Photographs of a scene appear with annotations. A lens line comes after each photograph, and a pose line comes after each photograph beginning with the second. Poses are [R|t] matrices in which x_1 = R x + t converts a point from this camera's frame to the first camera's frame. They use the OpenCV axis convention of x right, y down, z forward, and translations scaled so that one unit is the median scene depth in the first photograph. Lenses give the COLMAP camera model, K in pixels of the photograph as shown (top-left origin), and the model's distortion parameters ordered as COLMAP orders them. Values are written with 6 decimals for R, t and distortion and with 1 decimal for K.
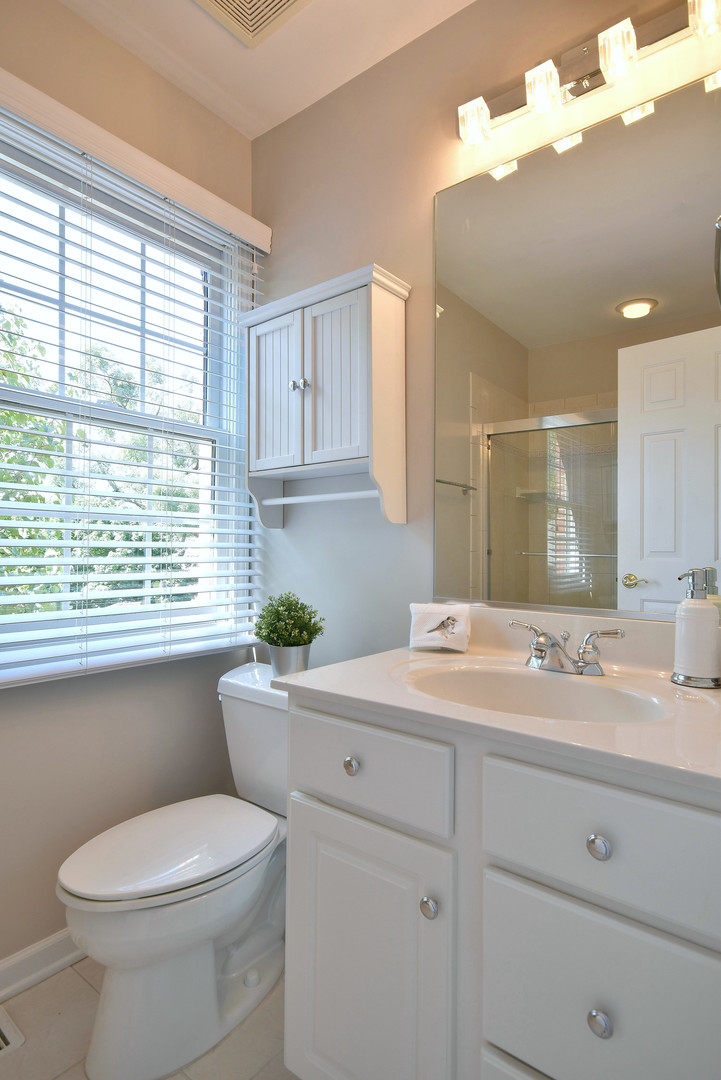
lens RADIAL K [[568.7, 0, 361.4], [0, 568.7, 543.9], [0, 0, 1]] dist [-0.008472, 0.024643]
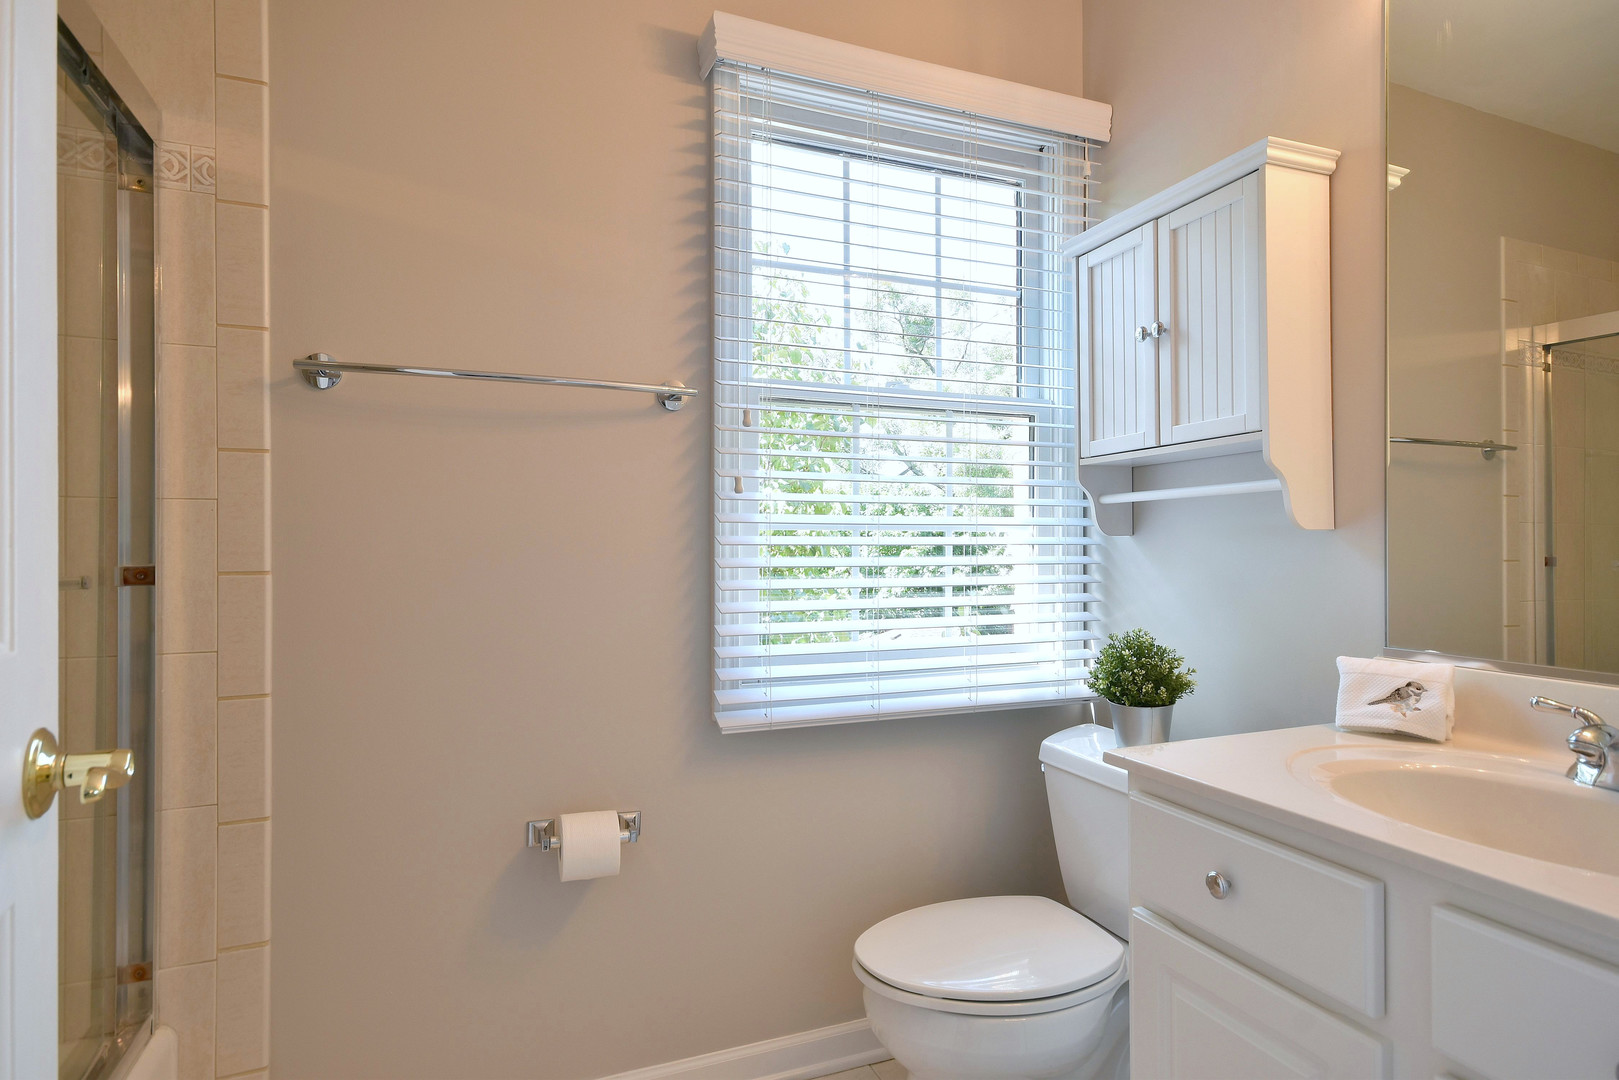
lens RADIAL K [[891.8, 0, 815.1], [0, 891.8, 546.1], [0, 0, 1]] dist [0.011519, 0.010584]
pose [[0.868915, -0.004619, -0.494940, 0.072476], [0.015200, 0.999734, 0.017356, -0.043650], [0.494728, -0.022604, 0.868754, -0.154928]]
